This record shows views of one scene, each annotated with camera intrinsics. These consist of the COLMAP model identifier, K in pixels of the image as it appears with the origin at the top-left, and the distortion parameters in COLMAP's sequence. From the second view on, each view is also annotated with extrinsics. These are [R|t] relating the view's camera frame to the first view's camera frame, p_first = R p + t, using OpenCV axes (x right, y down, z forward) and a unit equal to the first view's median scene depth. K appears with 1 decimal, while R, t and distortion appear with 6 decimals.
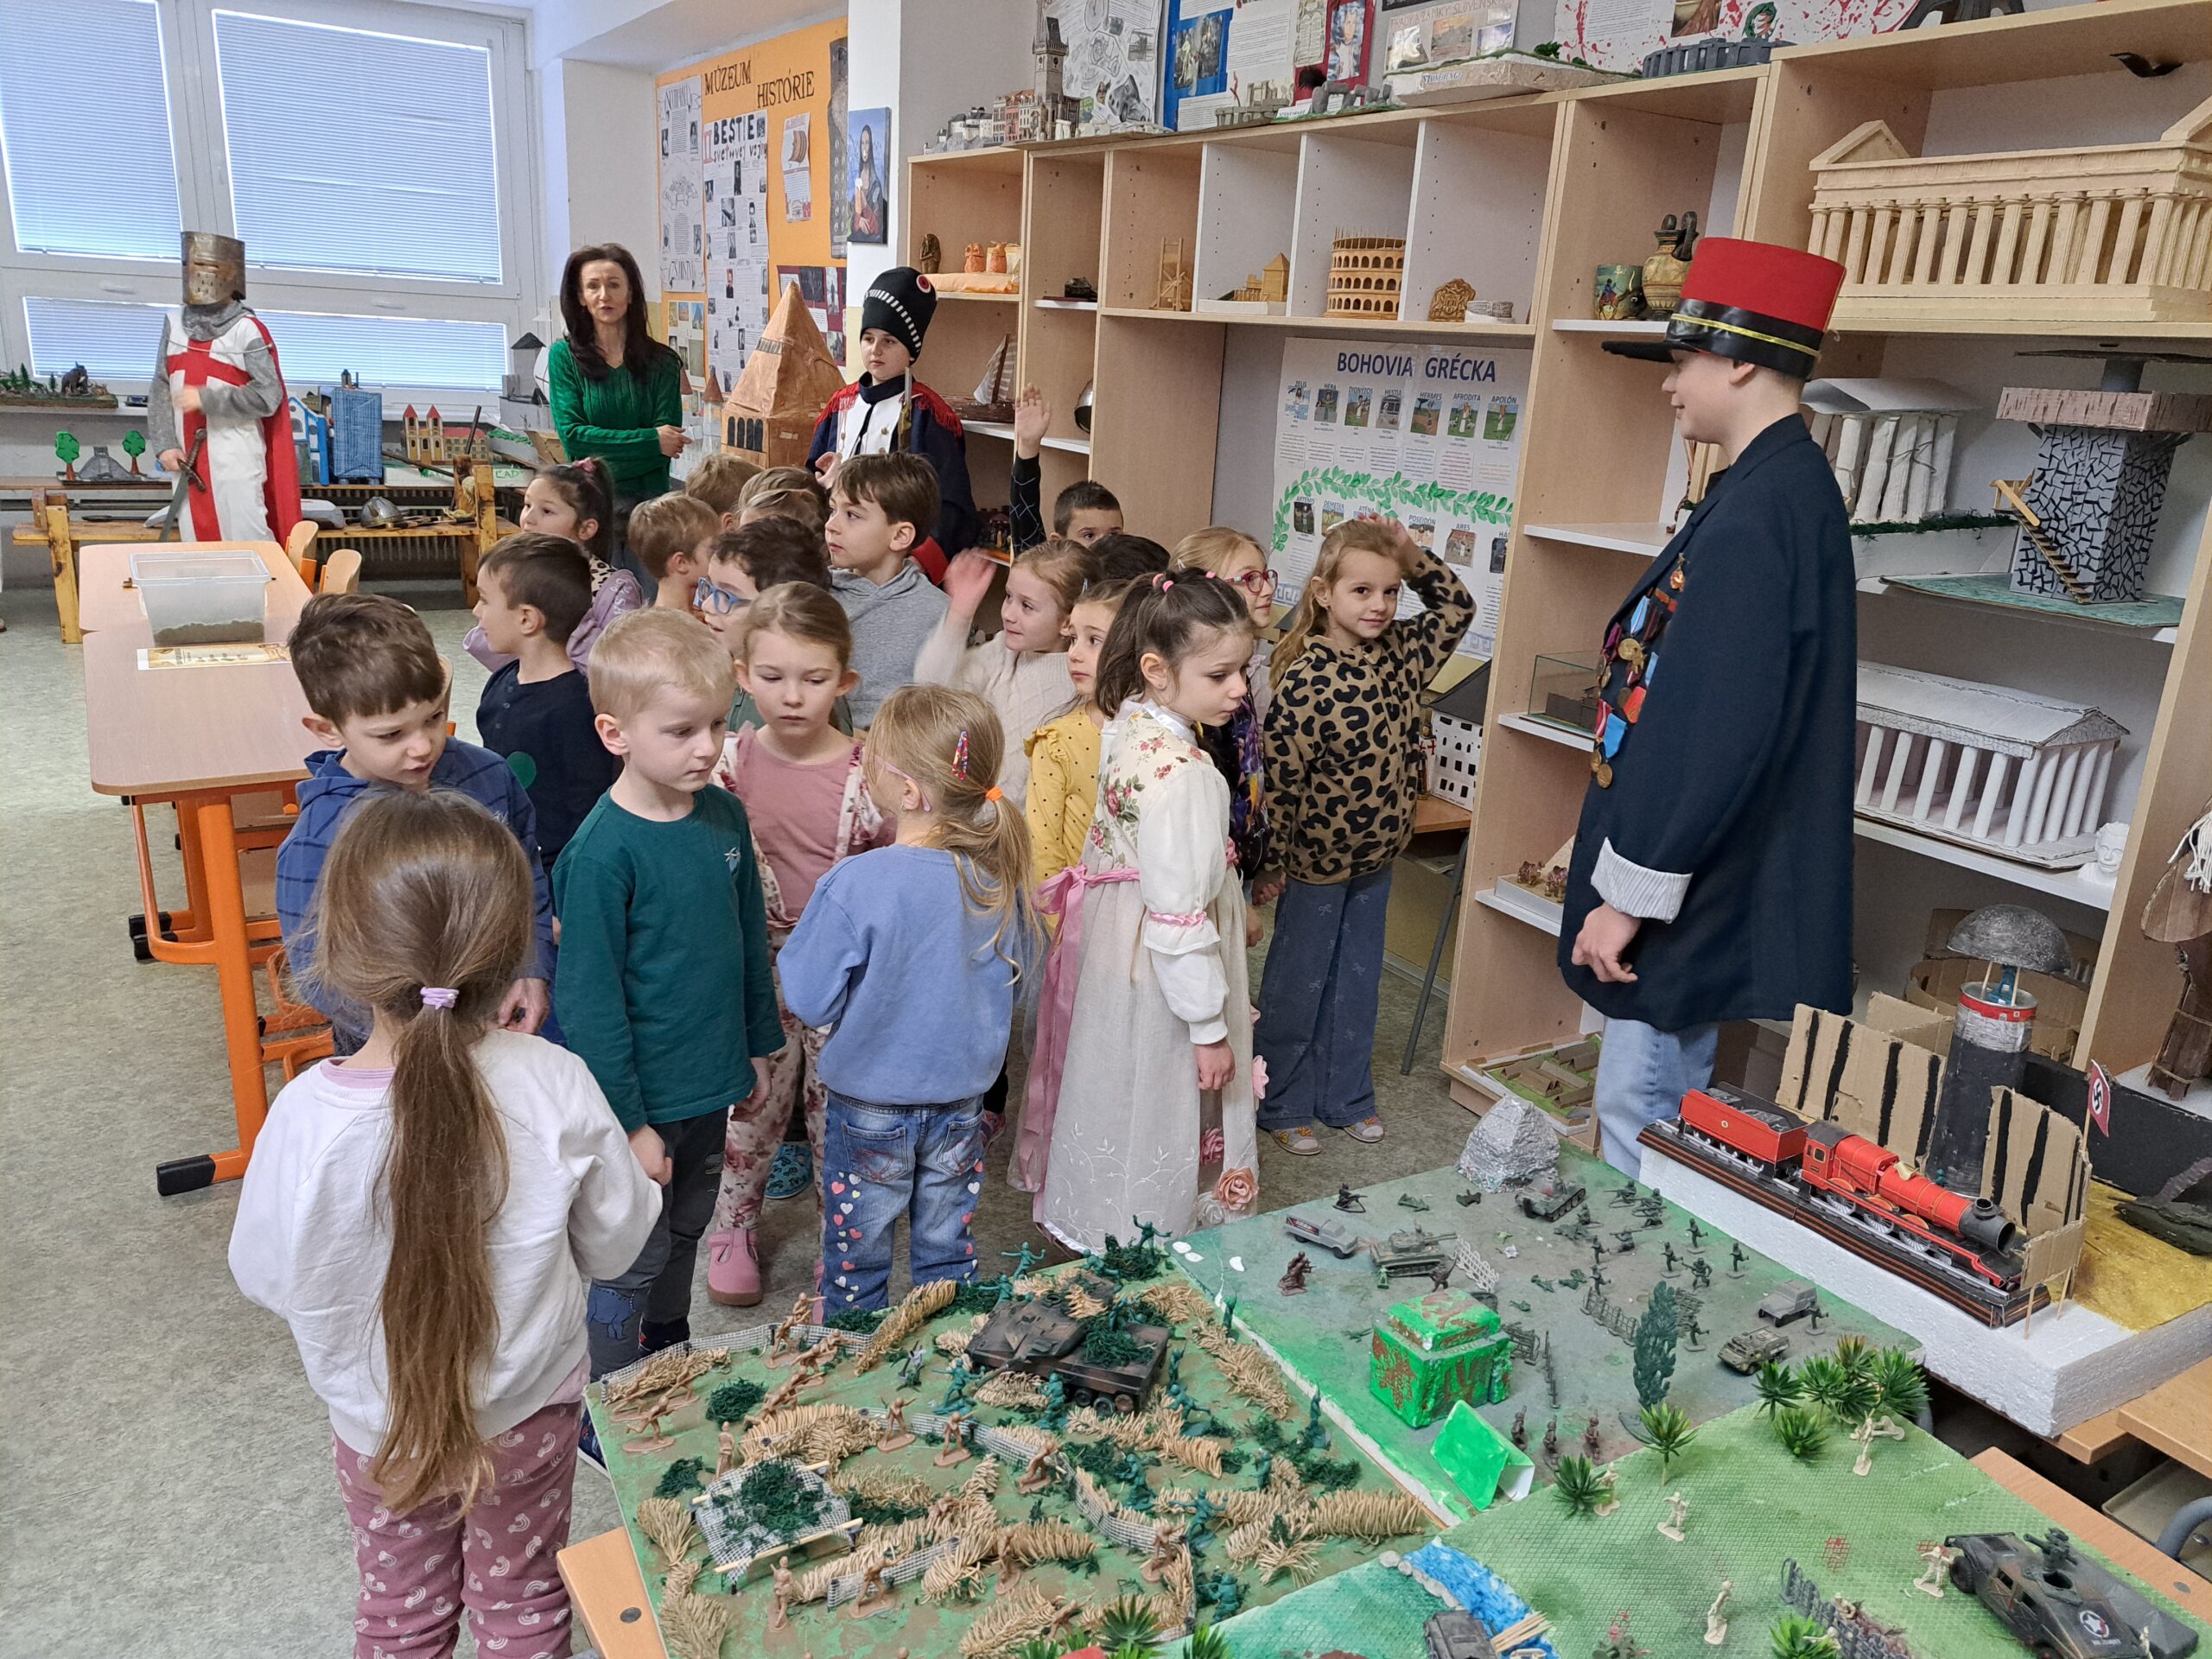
lens RADIAL K [[1590.5, 0, 1106.0], [0, 1590.5, 829.5], [0, 0, 1]] dist [0.050015, -0.000993]
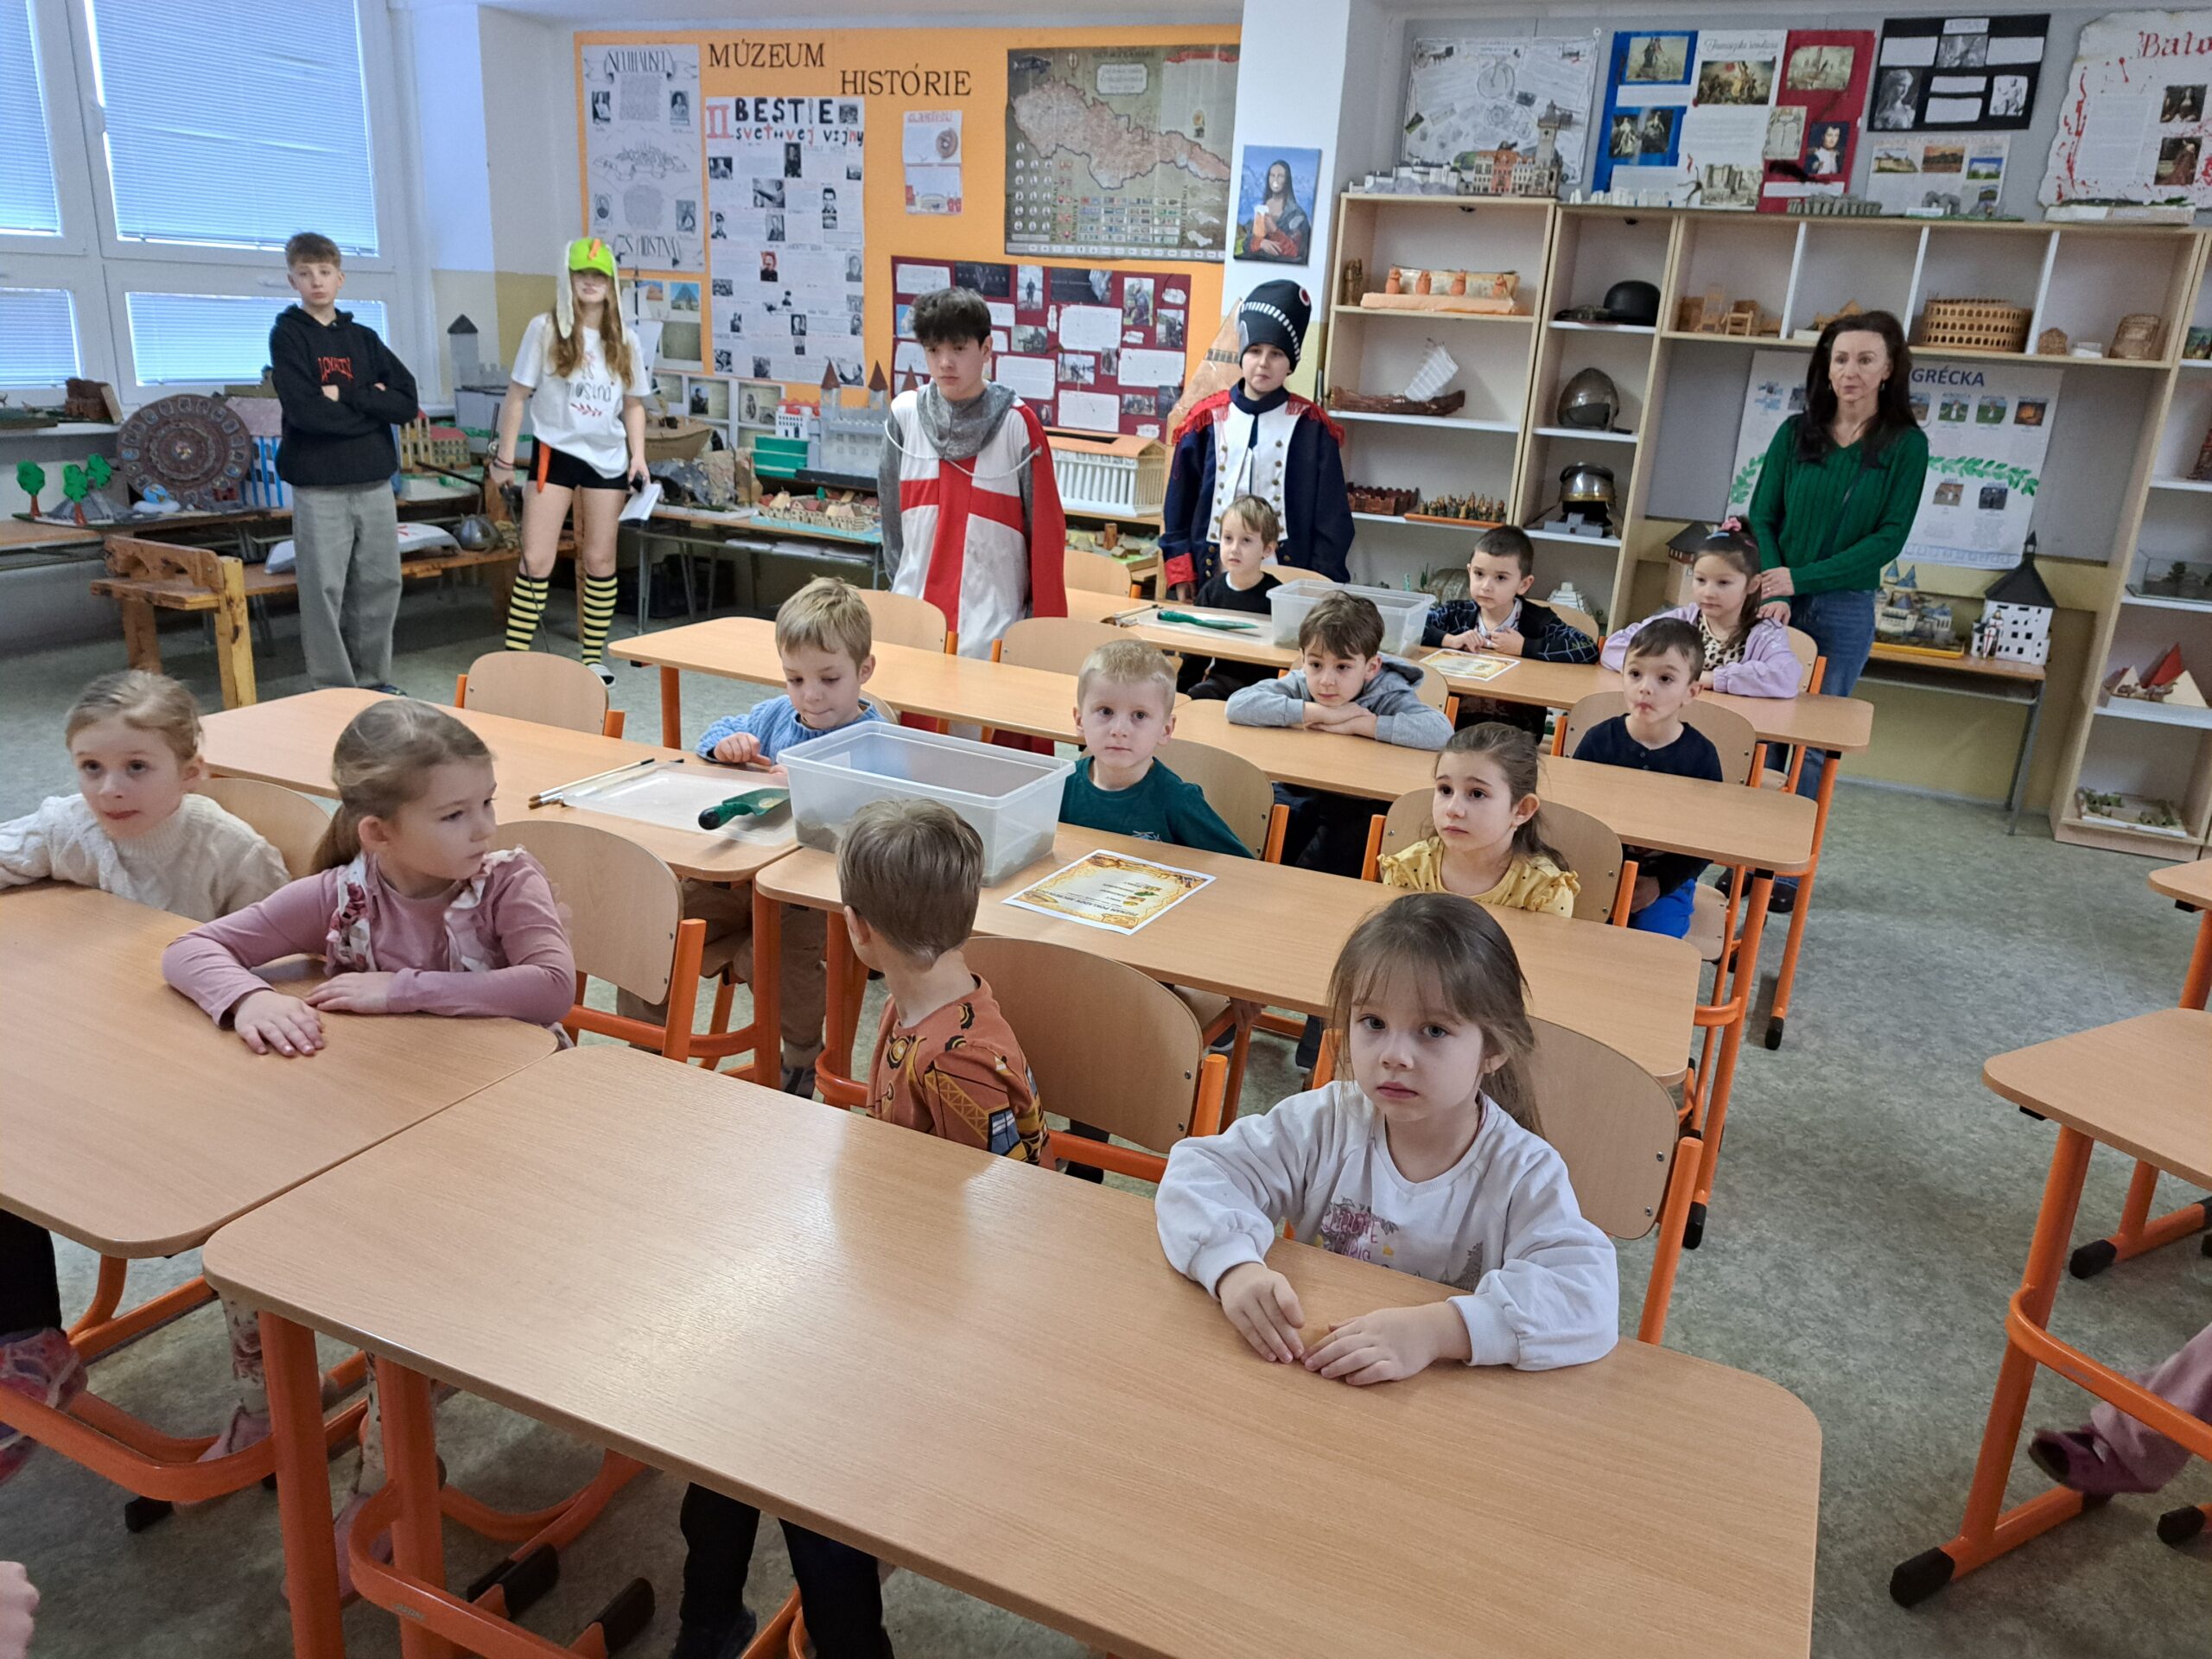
lens RADIAL K [[1627.3, 0, 1106.0], [0, 1627.3, 829.5], [0, 0, 1]] dist [0.086521, -0.135682]
pose [[0.831544, -0.177272, 0.526412, -1.258815], [0.154031, 0.984131, 0.088097, -0.118354], [-0.533675, 0.007827, 0.845653, 0.100895]]
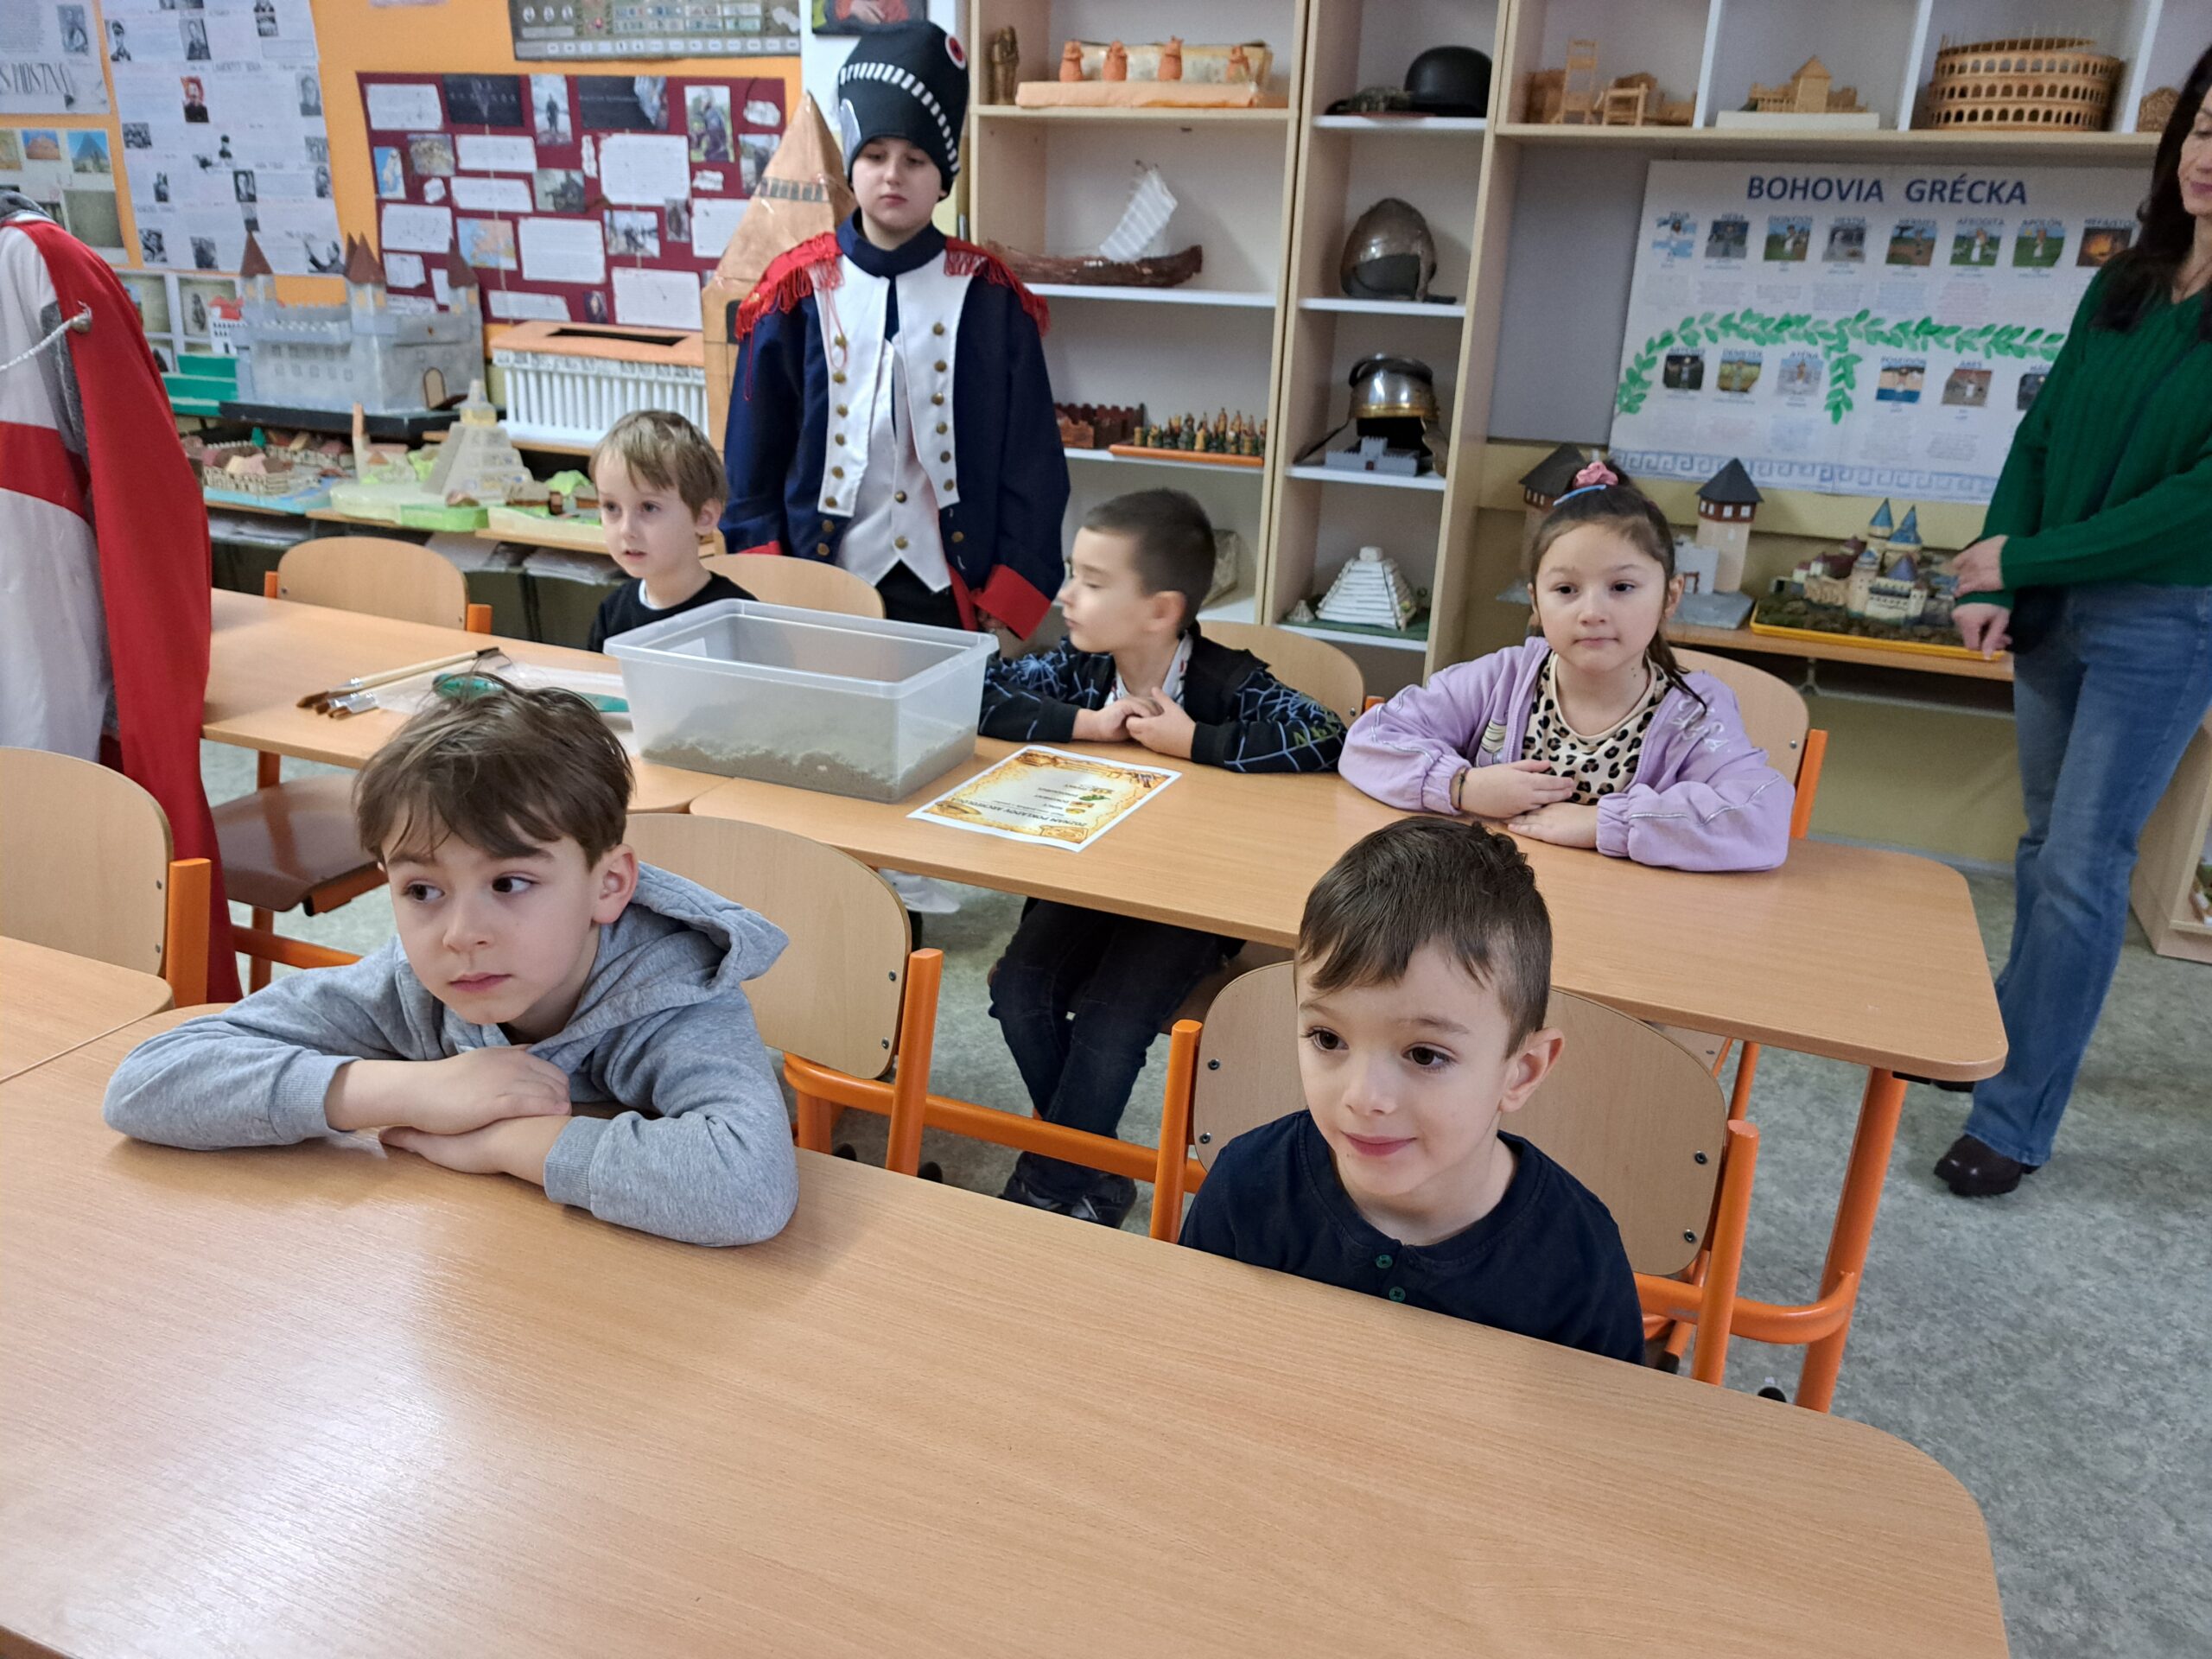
lens RADIAL K [[1604.9, 0, 1098.0], [0, 1604.9, 813.1], [0, 0, 1]] dist [0.038959, -0.046263]
pose [[0.797376, -0.231032, 0.557508, -0.726112], [0.189793, 0.972946, 0.131738, -0.147981], [-0.572861, 0.000767, 0.819652, 0.493697]]
